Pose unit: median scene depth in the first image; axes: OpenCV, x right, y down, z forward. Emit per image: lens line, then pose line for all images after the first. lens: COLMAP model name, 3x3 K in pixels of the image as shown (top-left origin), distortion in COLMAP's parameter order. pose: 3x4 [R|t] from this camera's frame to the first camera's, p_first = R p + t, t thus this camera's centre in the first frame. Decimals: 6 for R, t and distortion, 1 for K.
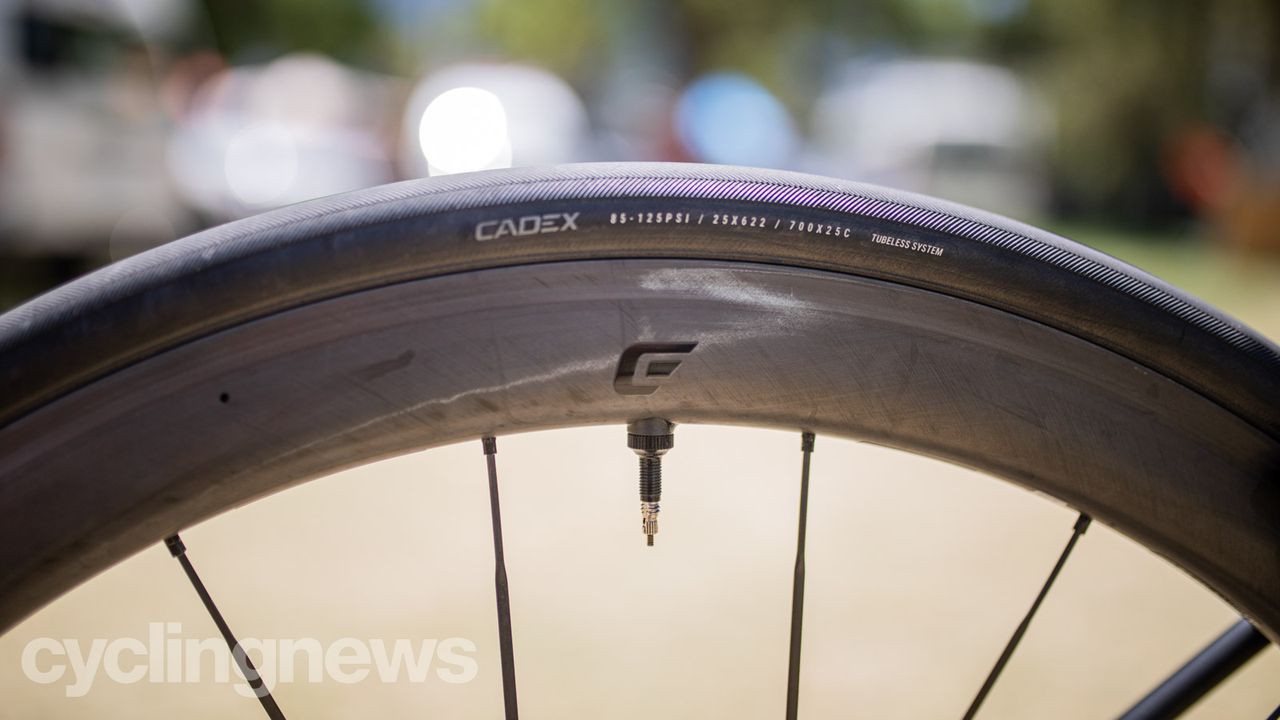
lens RADIAL K [[1326.9, 0, 640.0], [0, 1326.9, 360.0], [0, 0, 1]] dist [-0.076324, 0.157056]
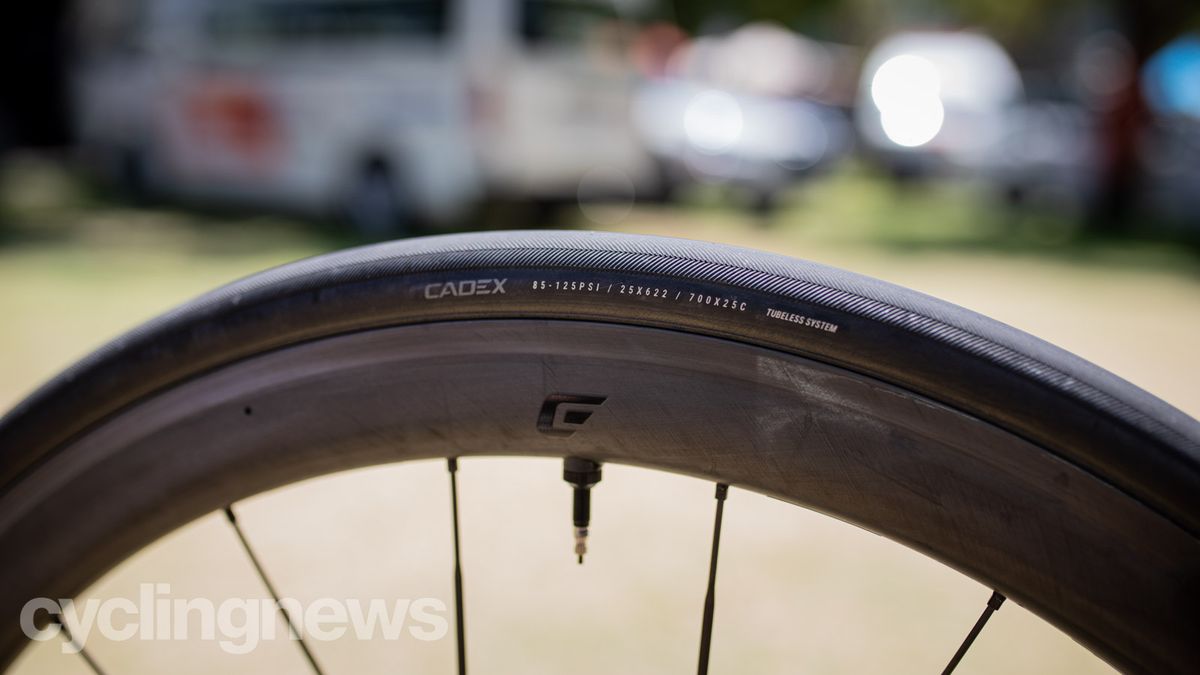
lens RADIAL K [[1244.0, 0, 600.0], [0, 1244.0, 337.5], [0, 0, 1]] dist [-0.076324, 0.157056]
pose [[0.922184, 0.067783, -0.380765, 0.438340], [-0.056840, 0.997585, 0.039927, -0.105251], [0.382552, -0.015177, 0.923809, 0.019080]]
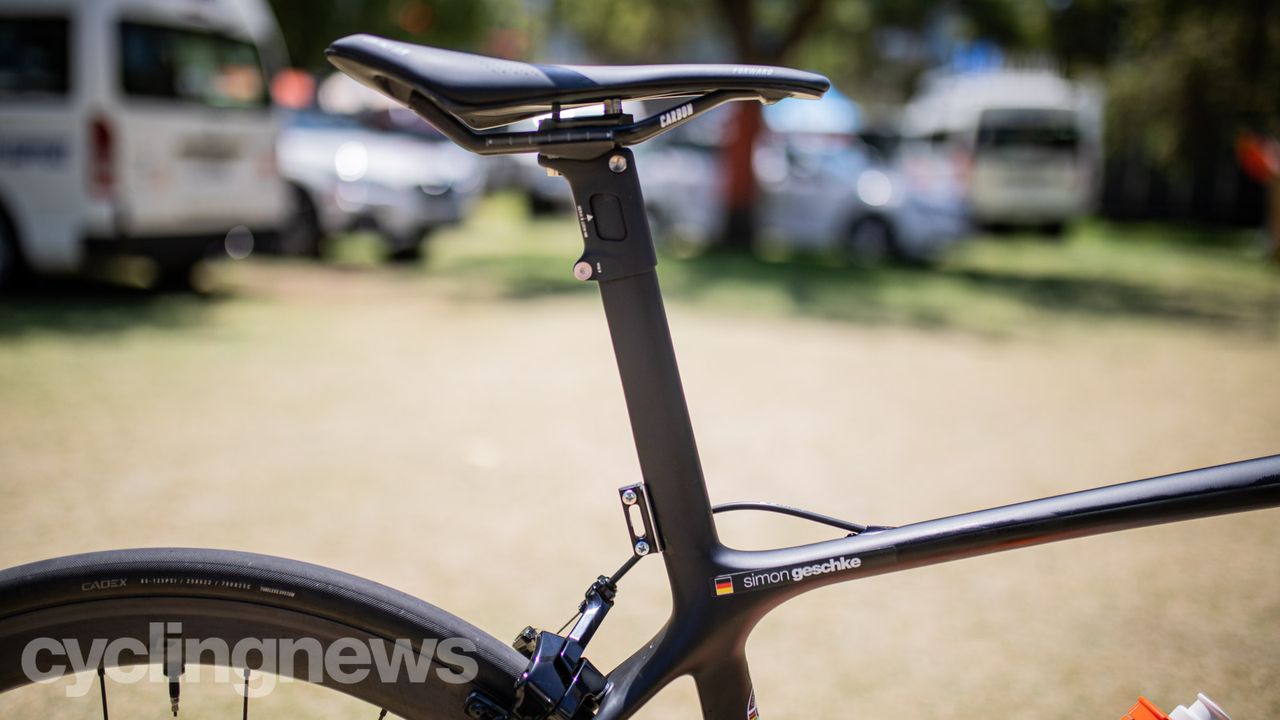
lens RADIAL K [[1326.9, 0, 640.0], [0, 1326.9, 360.0], [0, 0, 1]] dist [-0.076324, 0.157056]
pose [[0.995231, 0.017906, -0.095886, 1.023648], [-0.015387, 0.999519, 0.026943, -0.550534], [0.096322, -0.025340, 0.995028, -1.142519]]
